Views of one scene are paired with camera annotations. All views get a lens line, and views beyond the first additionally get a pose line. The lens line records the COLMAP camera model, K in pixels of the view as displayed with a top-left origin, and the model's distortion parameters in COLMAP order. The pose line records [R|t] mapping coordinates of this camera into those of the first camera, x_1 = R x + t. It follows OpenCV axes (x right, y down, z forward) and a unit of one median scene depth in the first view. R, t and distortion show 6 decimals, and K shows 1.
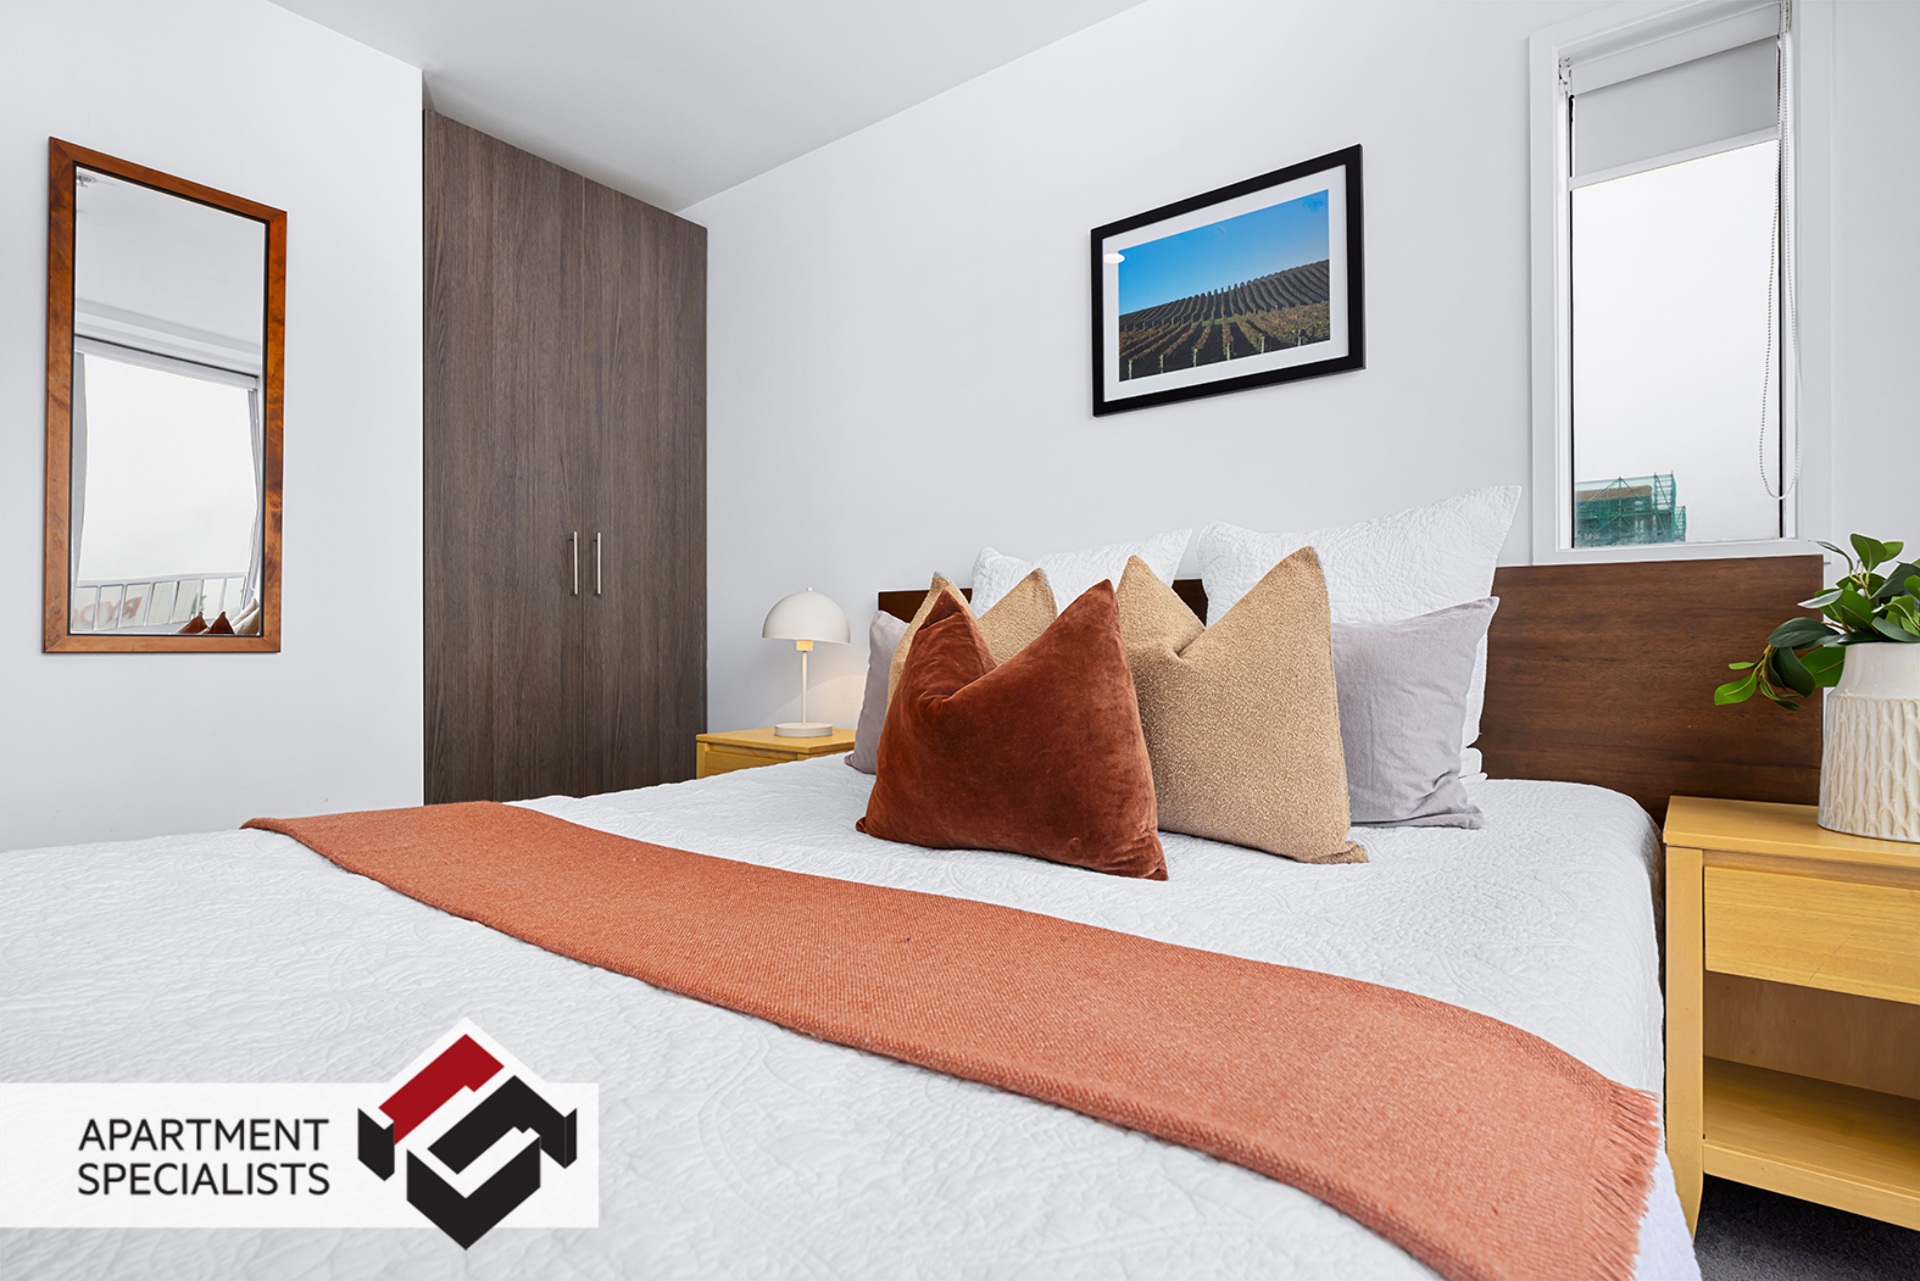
lens RADIAL K [[1052.4, 0, 960.0], [0, 1052.4, 640.5], [0, 0, 1]] dist [-0.003430, -0.000650]
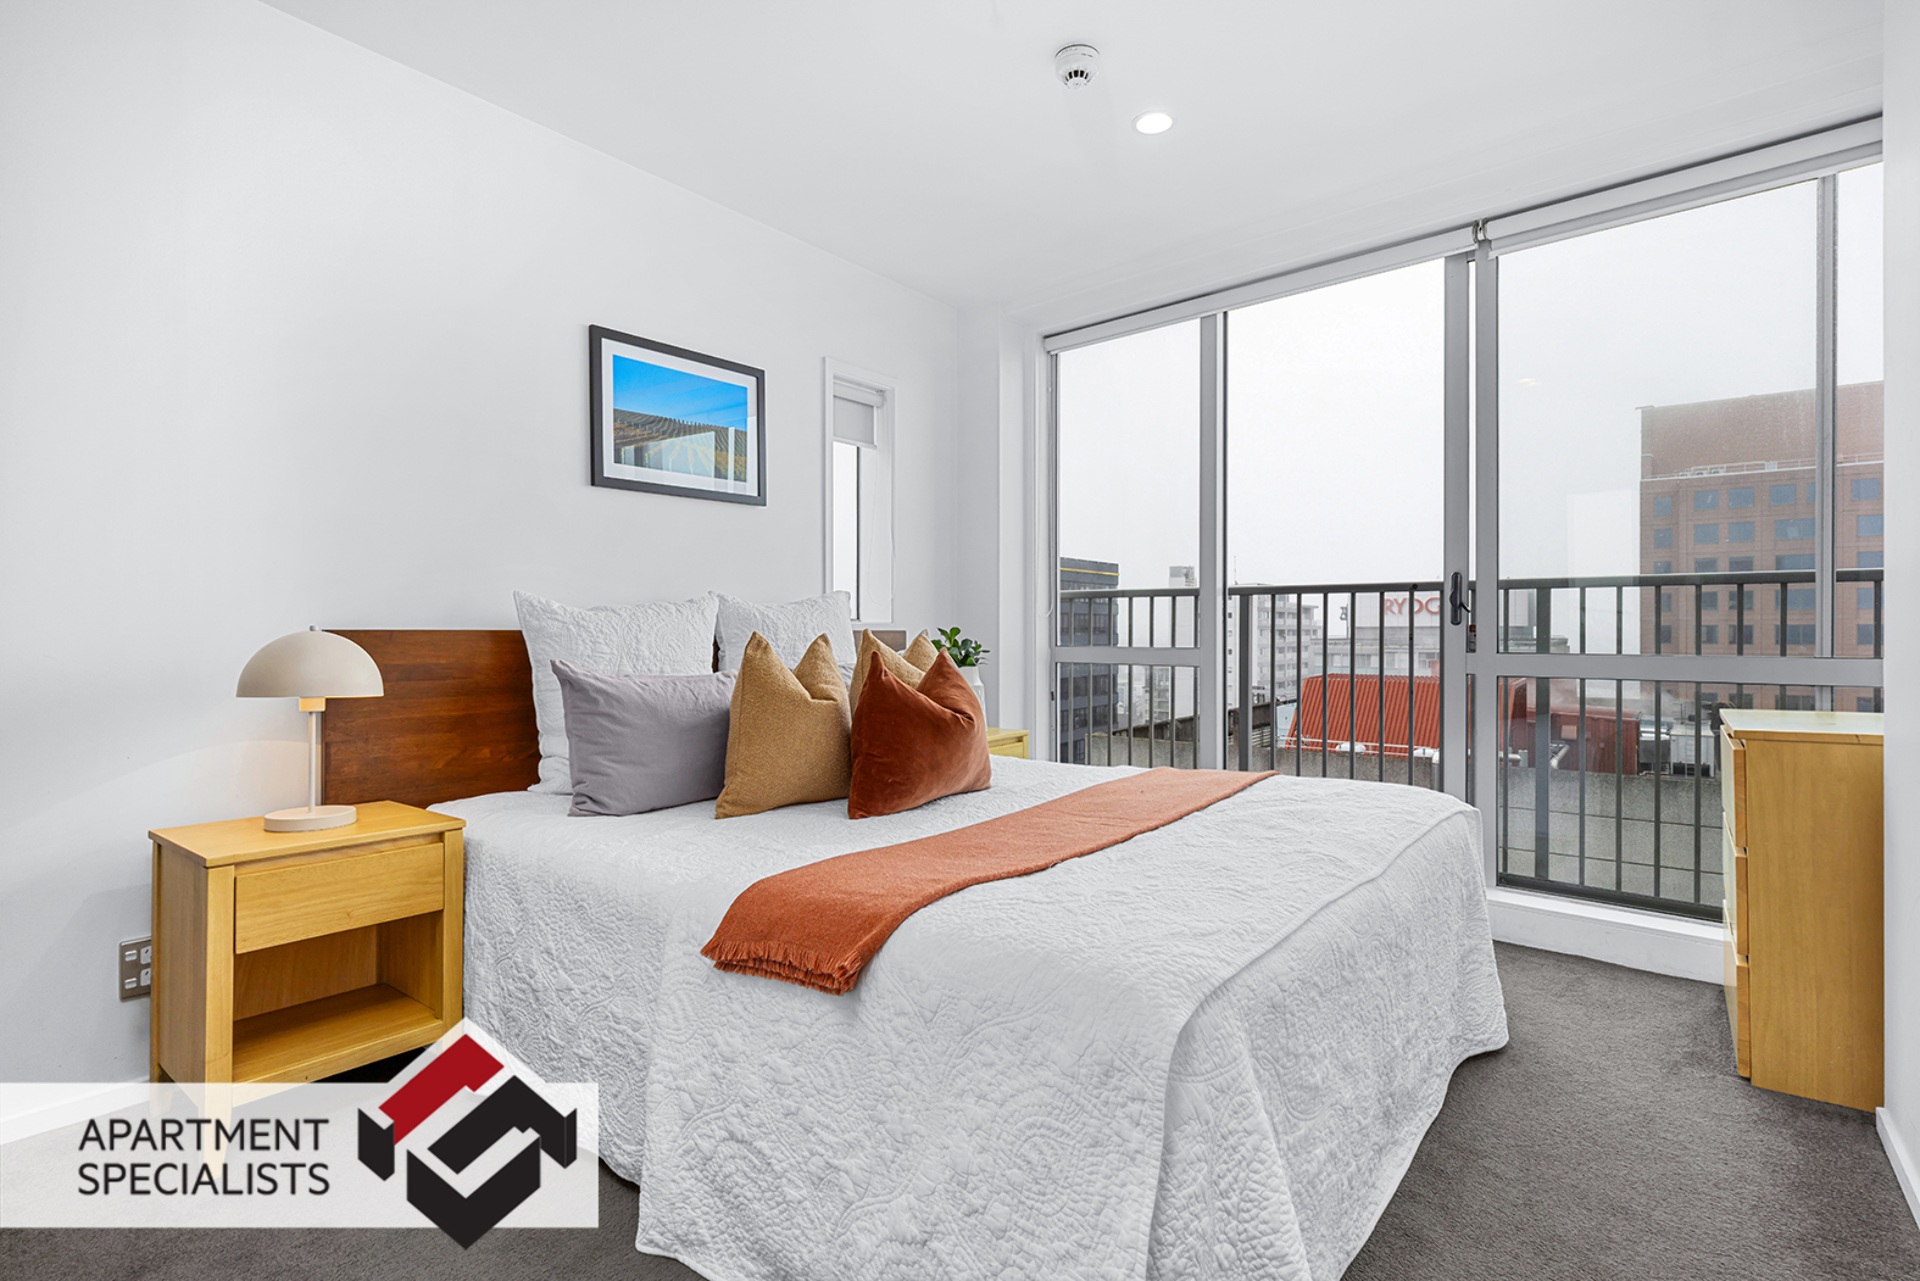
lens RADIAL K [[841.0, 0, 960.0], [0, 841.0, 640.5], [0, 0, 1]] dist [0.000599, 0.000068]
pose [[-0.011629, -0.006454, 0.999912, -0.892908], [-0.002968, 0.999975, 0.006420, -0.053919], [-0.999928, -0.002893, -0.011648, 0.667255]]
